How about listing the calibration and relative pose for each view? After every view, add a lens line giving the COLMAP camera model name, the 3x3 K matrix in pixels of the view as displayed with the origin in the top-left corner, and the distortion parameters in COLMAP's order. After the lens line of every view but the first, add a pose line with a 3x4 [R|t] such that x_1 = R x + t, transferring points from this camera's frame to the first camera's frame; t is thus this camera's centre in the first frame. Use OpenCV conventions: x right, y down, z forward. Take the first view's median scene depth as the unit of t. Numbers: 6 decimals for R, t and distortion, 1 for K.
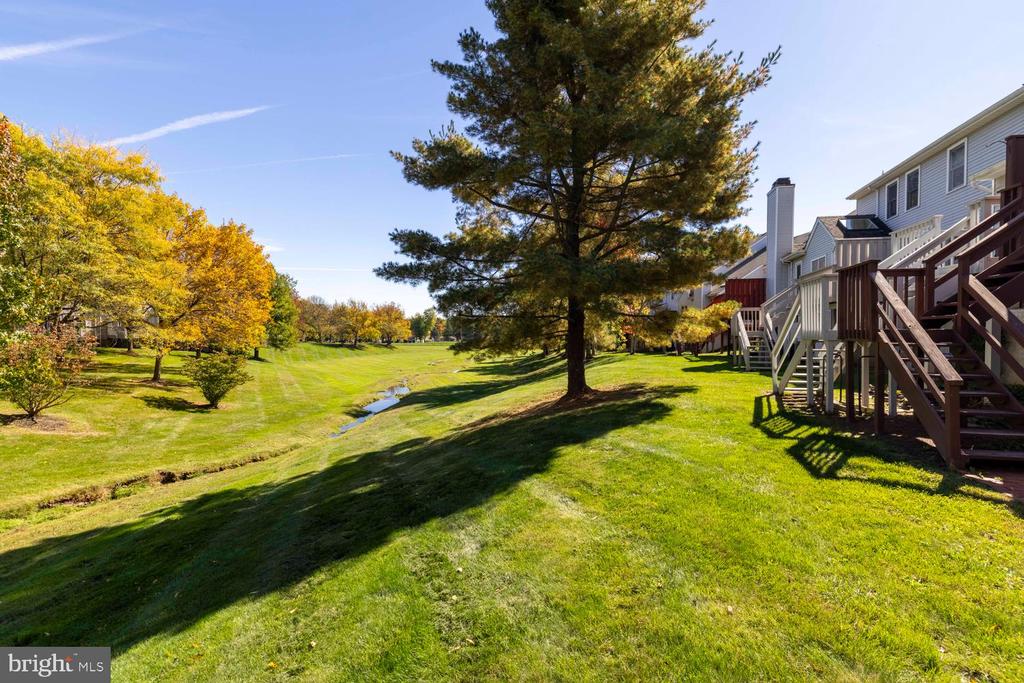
lens RADIAL K [[490.2, 0, 502.4], [0, 490.2, 344.6], [0, 0, 1]] dist [-0.012498, -0.001288]
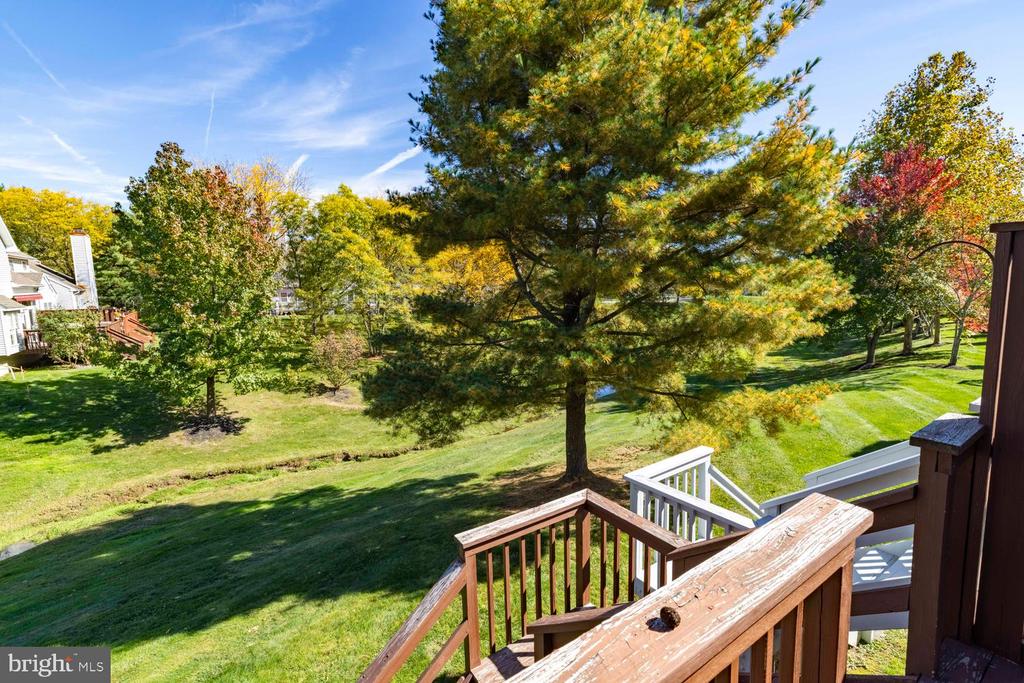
lens RADIAL K [[451.2, 0, 510.0], [0, 451.2, 337.7], [0, 0, 1]] dist [0.003577, -0.000889]
pose [[0.747363, 0.070669, -0.660647, 4.927240], [-0.001076, 0.994455, 0.105159, -2.027644], [0.664415, -0.077881, 0.743295, 3.052507]]
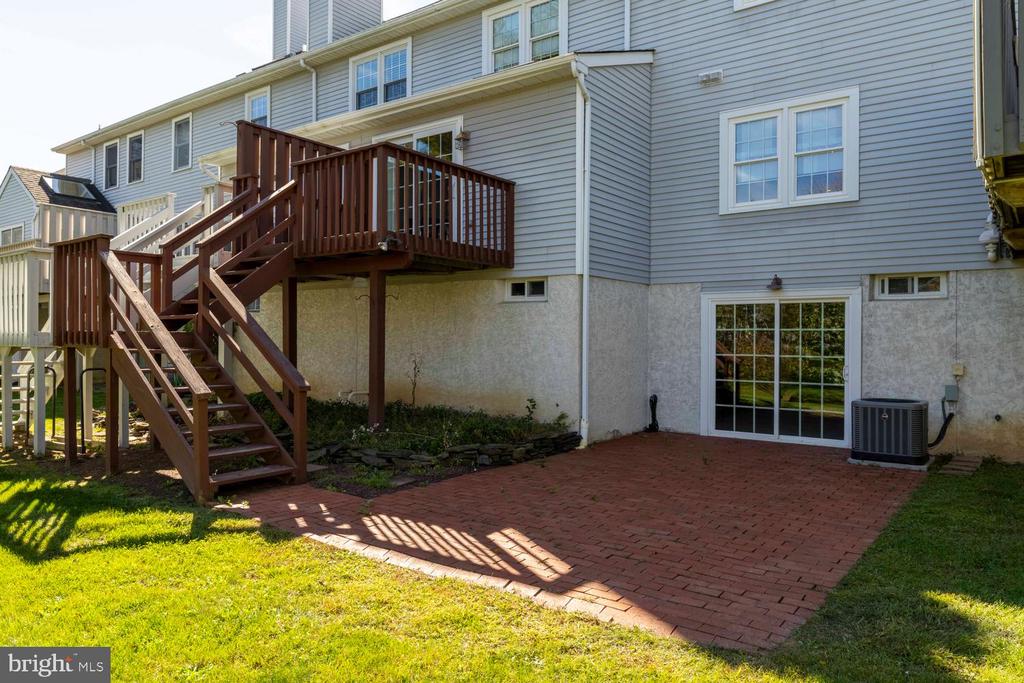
lens RADIAL K [[704.0, 0, 512.6], [0, 704.0, 336.4], [0, 0, 1]] dist [0.009254, -0.007860]
pose [[0.369436, 0.006436, 0.929234, 0.013355], [0.018569, 0.999725, -0.014307, 0.002815], [-0.929071, 0.022541, 0.369215, 0.046494]]
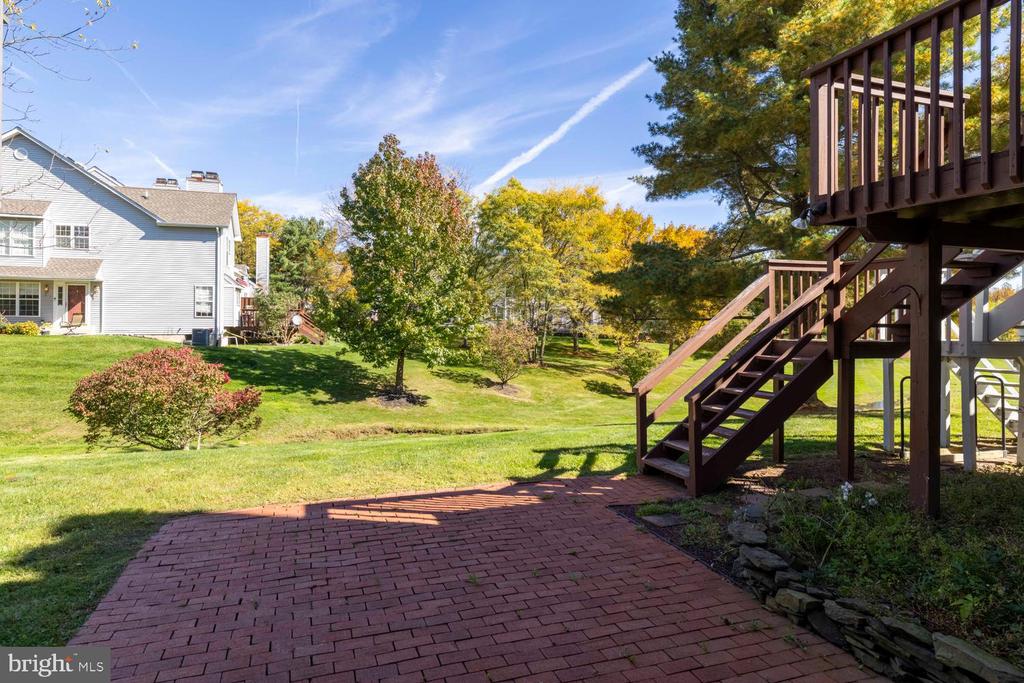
lens RADIAL K [[601.3, 0, 503.0], [0, 601.3, 314.5], [0, 0, 1]] dist [-0.004028, -0.003103]
pose [[0.539929, -0.008631, -0.841666, 6.636003], [-0.027640, 0.999226, -0.027978, -0.184170], [0.841256, 0.038370, 0.539273, -0.172202]]
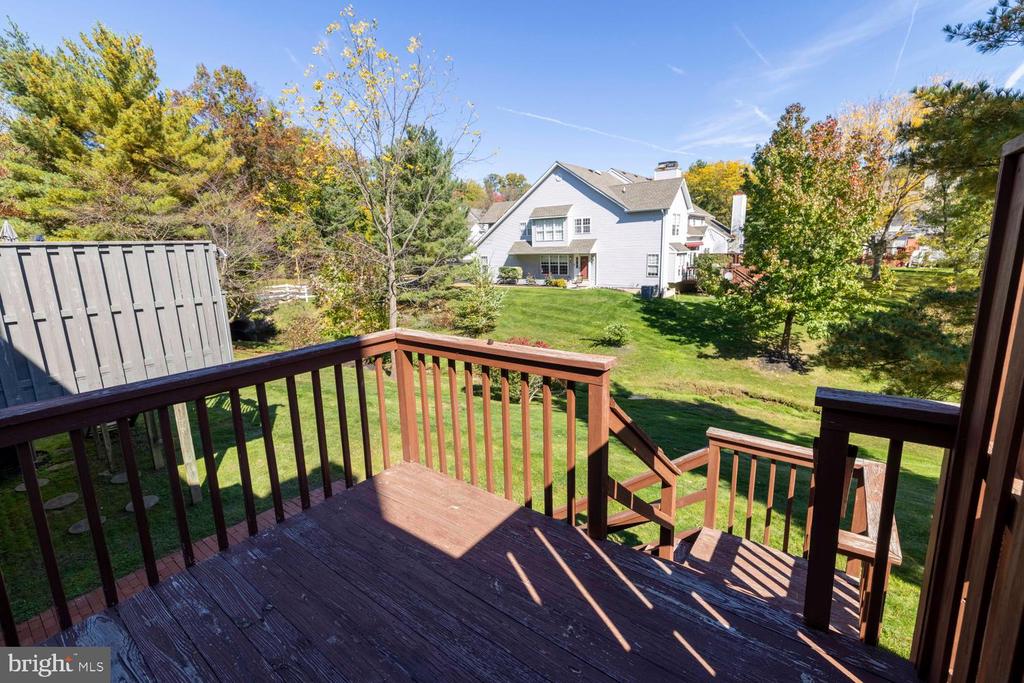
lens RADIAL K [[451.2, 0, 507.4], [0, 451.2, 329.8], [0, 0, 1]] dist [0.003577, -0.000889]
pose [[-0.405447, 0.185461, -0.895107, 6.575396], [0.012963, 0.980271, 0.197234, -2.100576], [0.914027, 0.068364, -0.399852, 4.431009]]
